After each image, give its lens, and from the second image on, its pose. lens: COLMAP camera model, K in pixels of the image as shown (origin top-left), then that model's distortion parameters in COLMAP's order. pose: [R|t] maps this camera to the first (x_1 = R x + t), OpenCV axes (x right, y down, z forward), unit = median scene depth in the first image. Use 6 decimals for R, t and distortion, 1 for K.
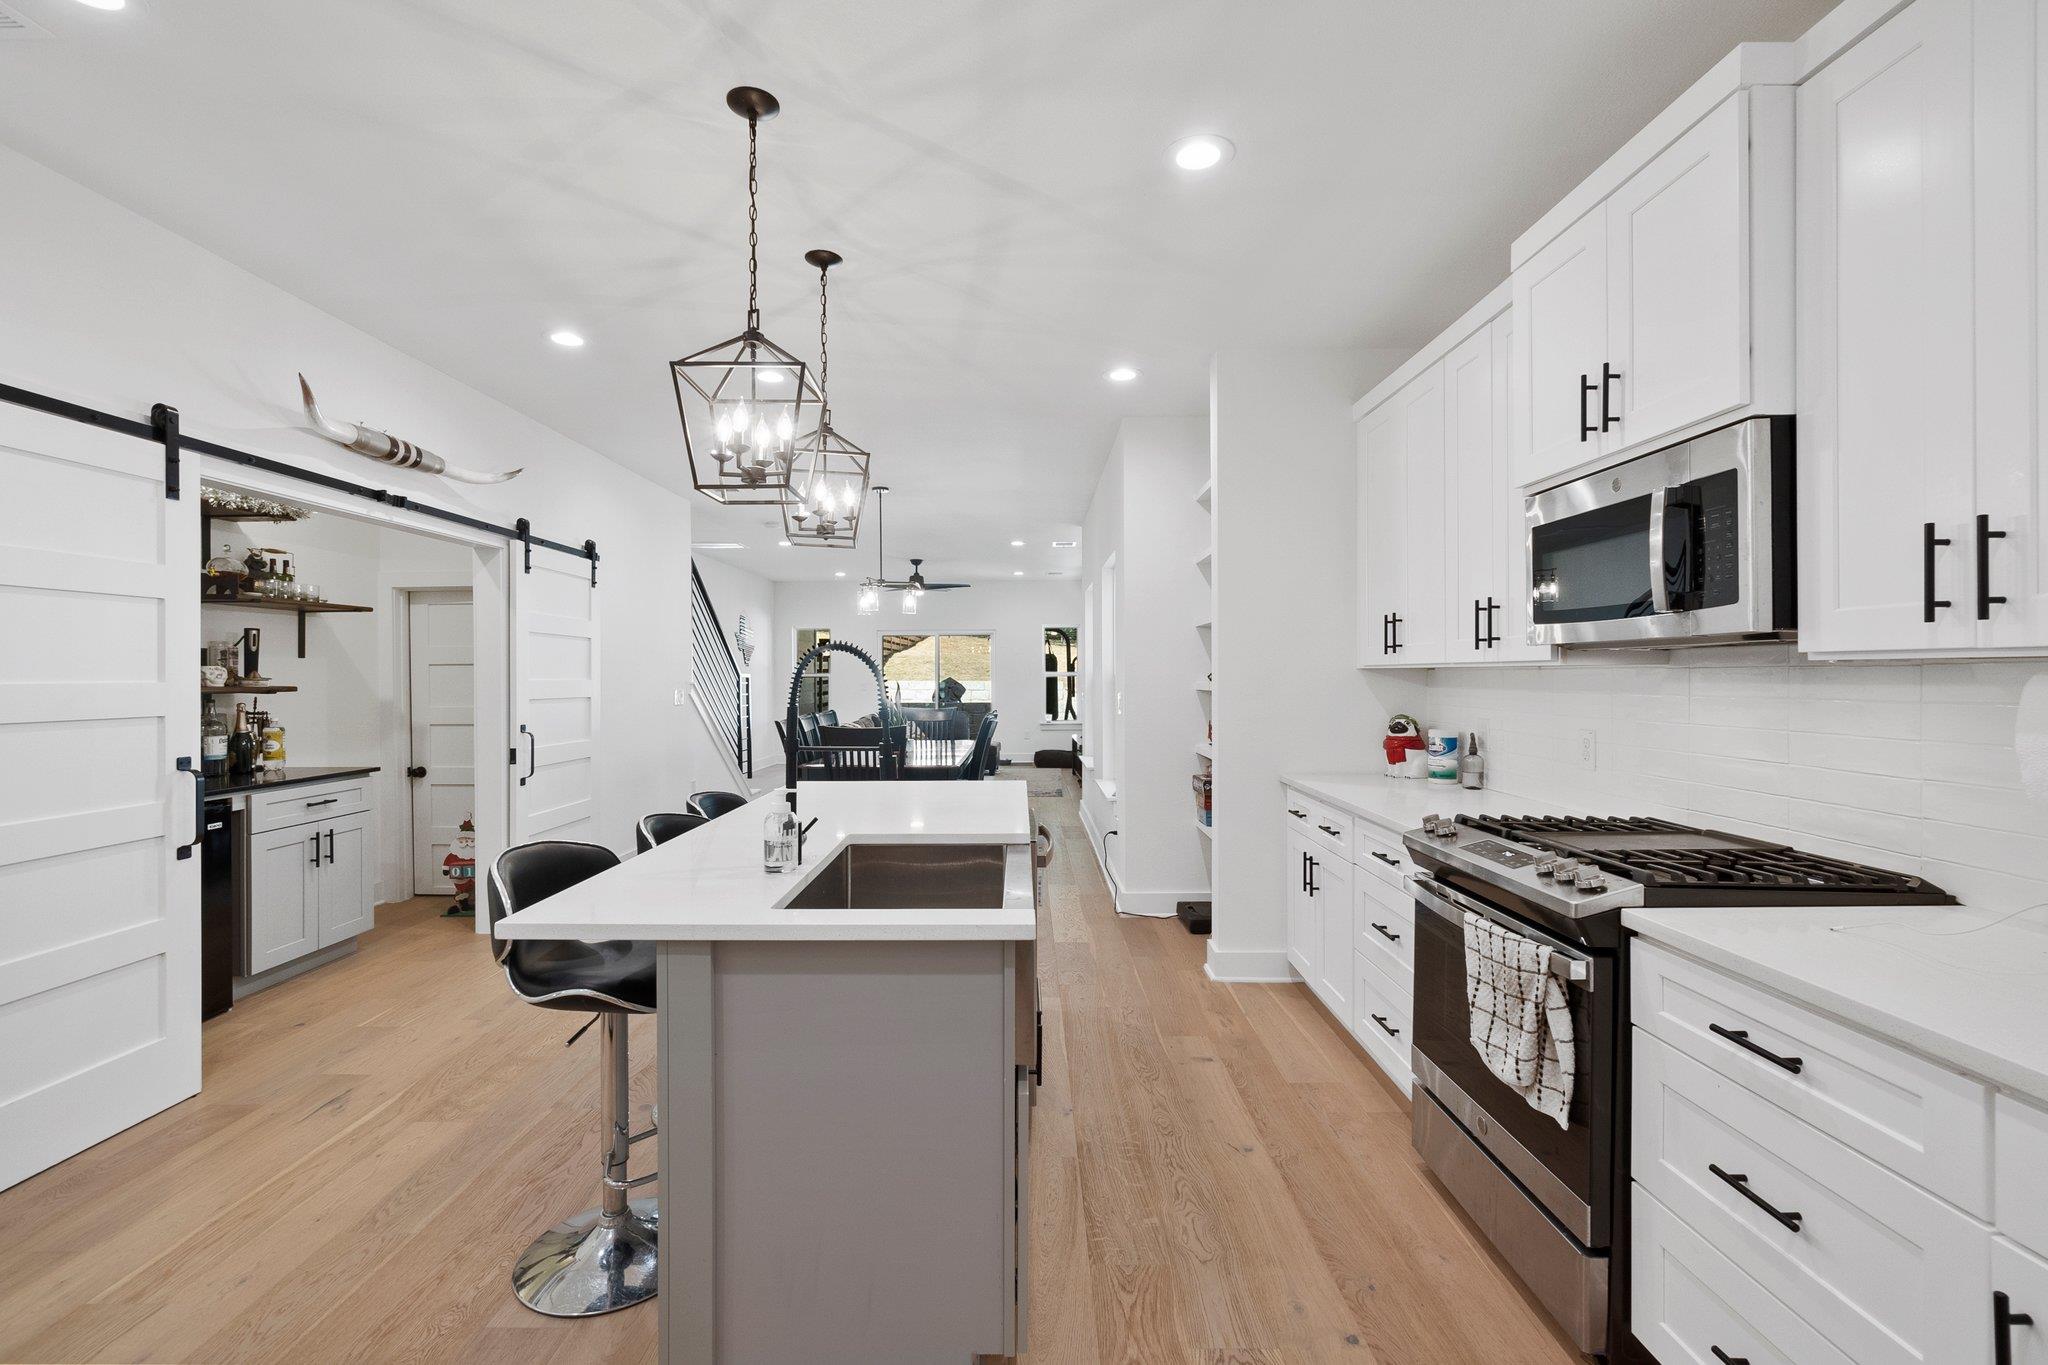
lens RADIAL K [[874.7, 0, 1024.0], [0, 874.7, 682.5], [0, 0, 1]] dist [0.000419, 0.000015]
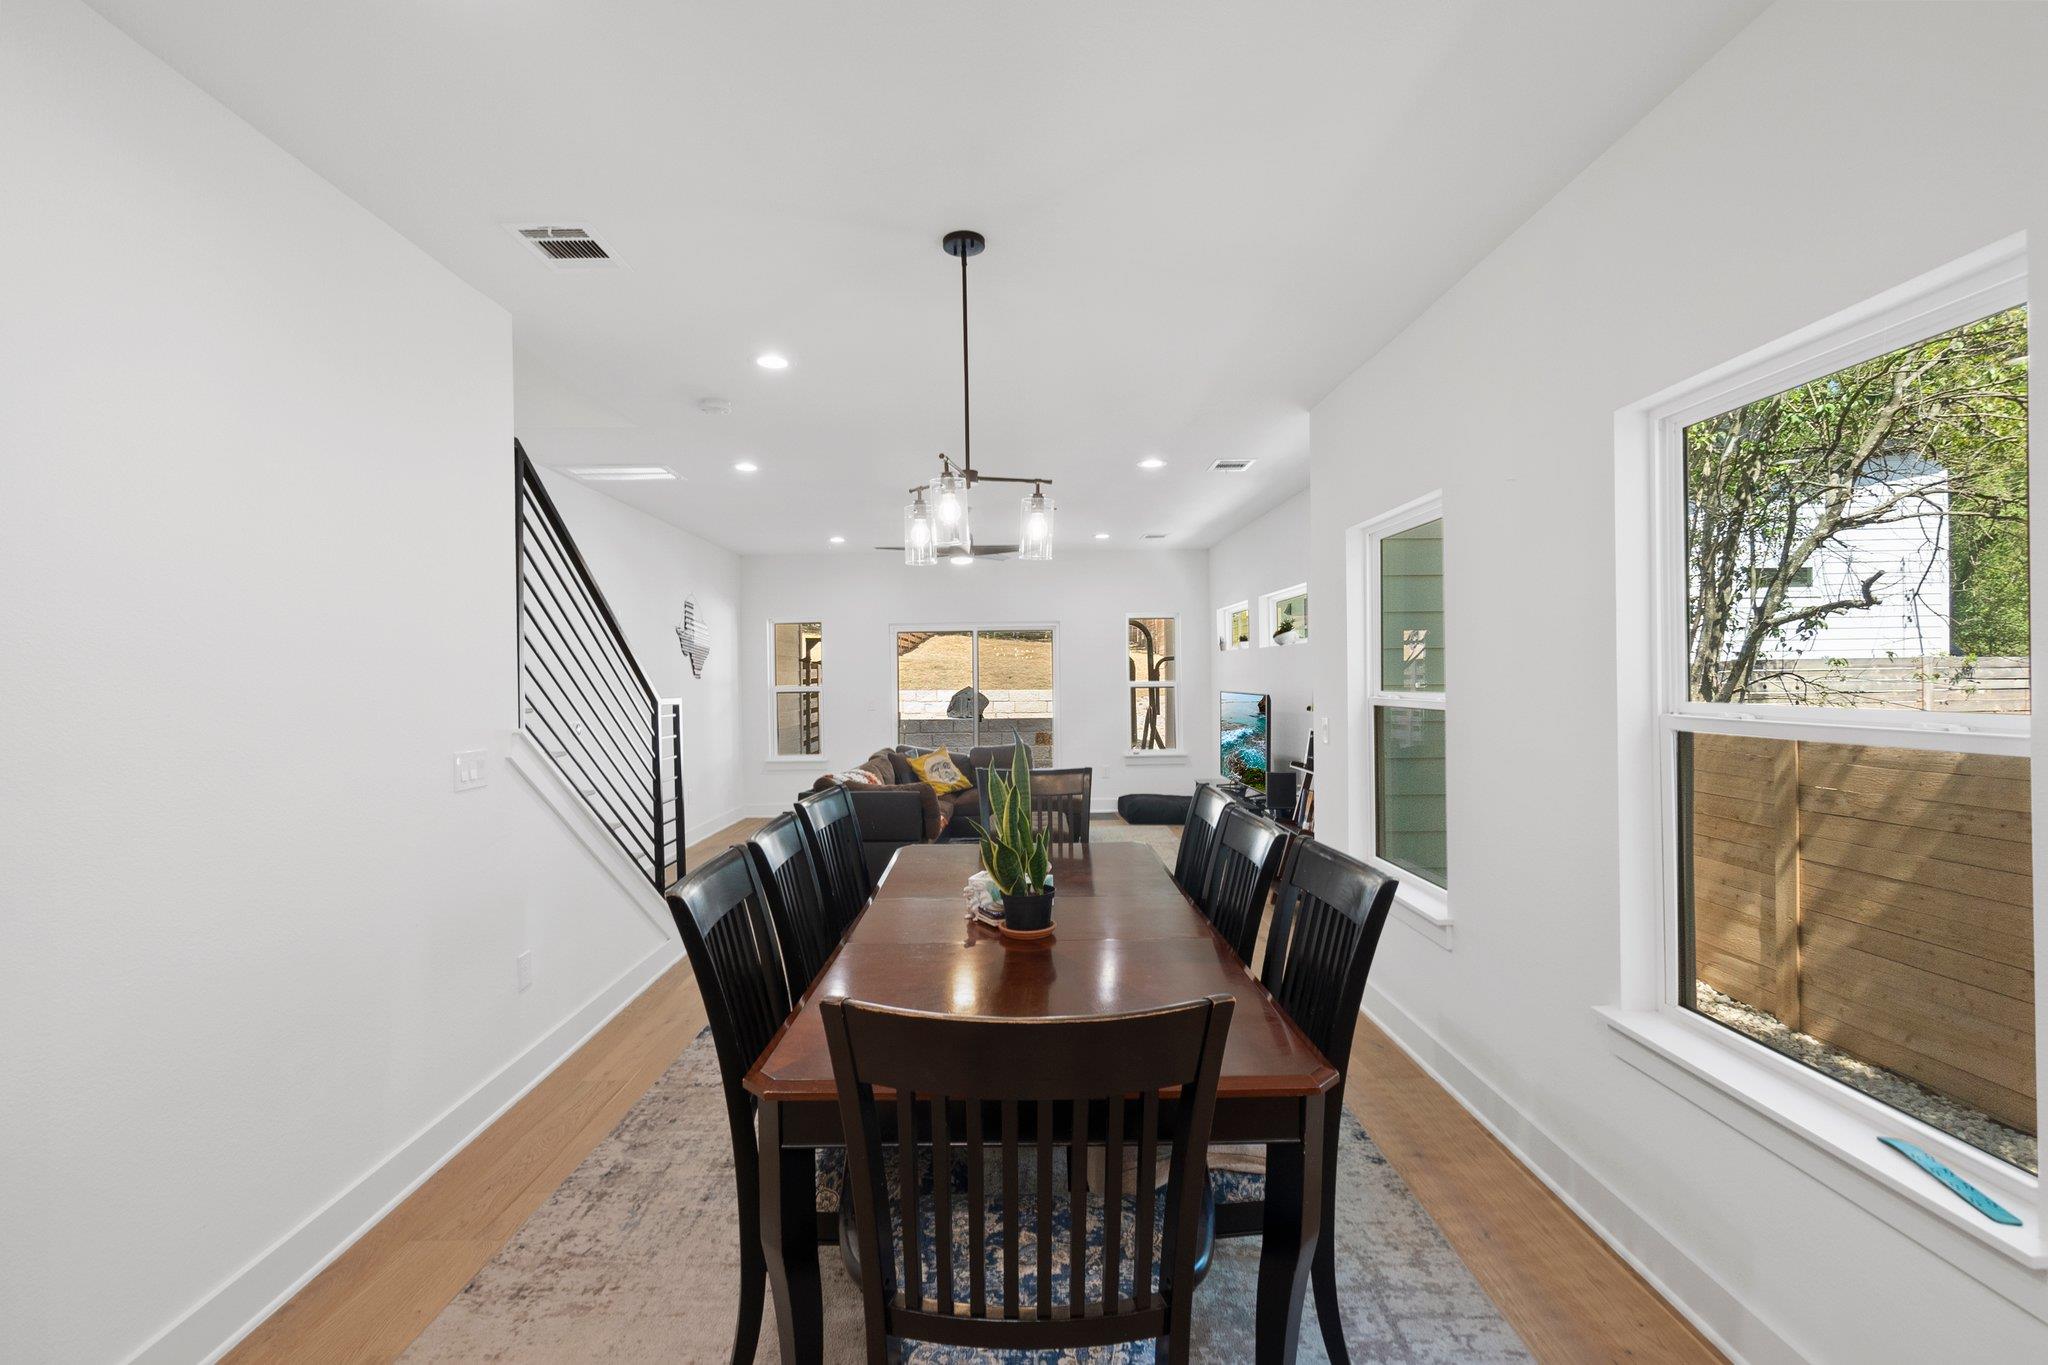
lens RADIAL K [[891.1, 0, 1011.3], [0, 891.1, 674.2], [0, 0, 1]] dist [0.002153, 0.000139]
pose [[0.999964, -0.008218, -0.002209, -0.364332], [0.008192, 0.999898, -0.011725, -0.057366], [0.002305, 0.011706, 0.999929, 1.528636]]
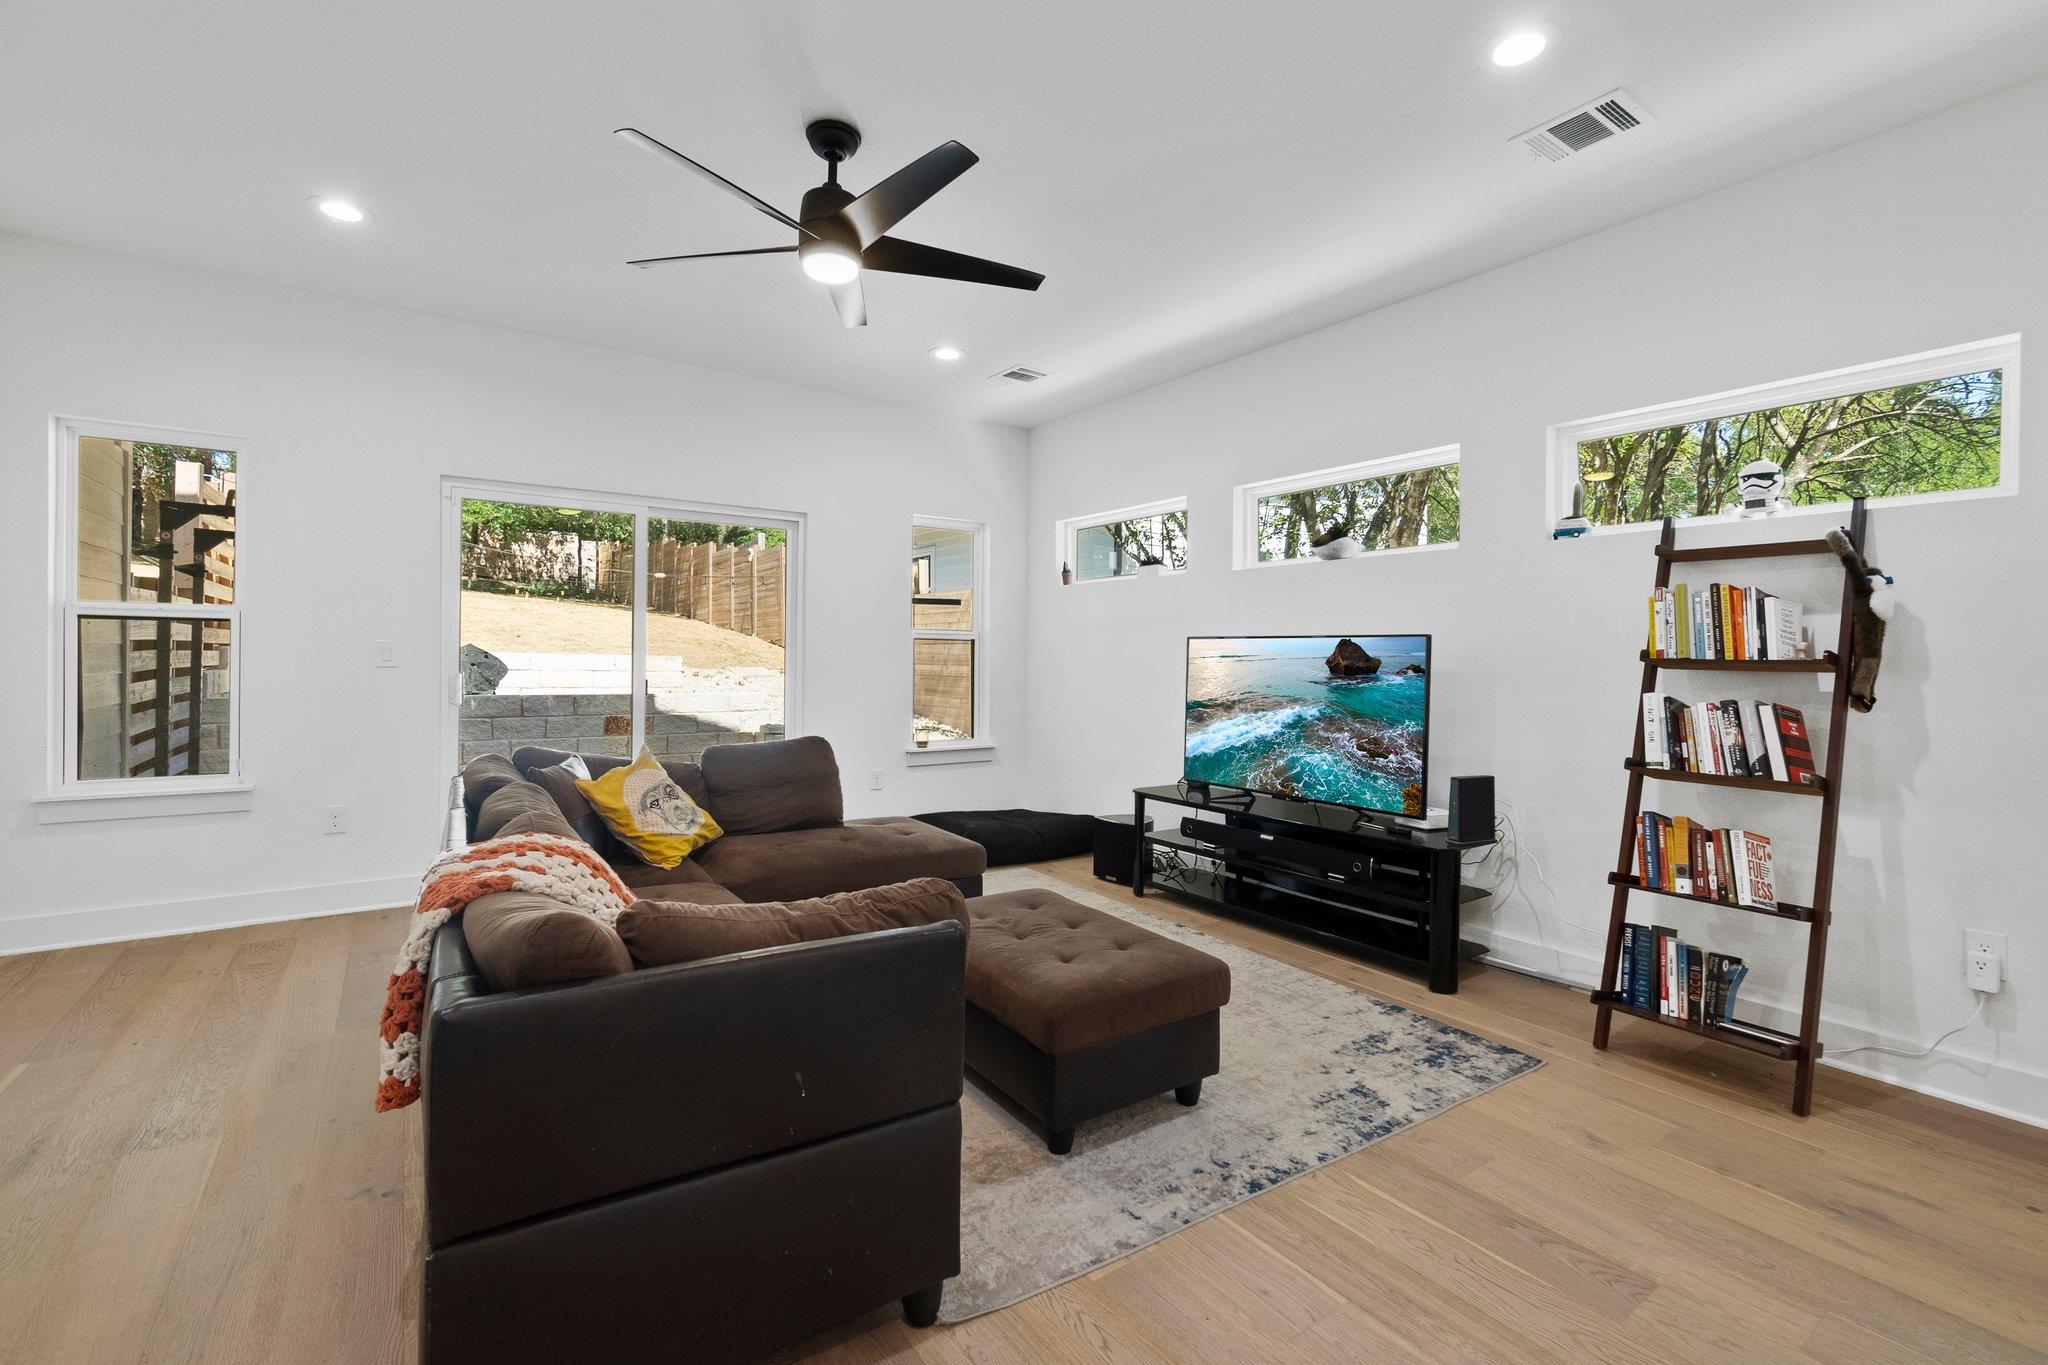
lens RADIAL K [[916.9, 0, 1018.8], [0, 916.9, 672.1], [0, 0, 1]] dist [0.021593, 0.000063]
pose [[0.836992, 0.010846, 0.547107, -0.910403], [-0.015171, 0.999879, 0.003387, 0.030612], [-0.547004, -0.011136, 0.837056, 3.188227]]
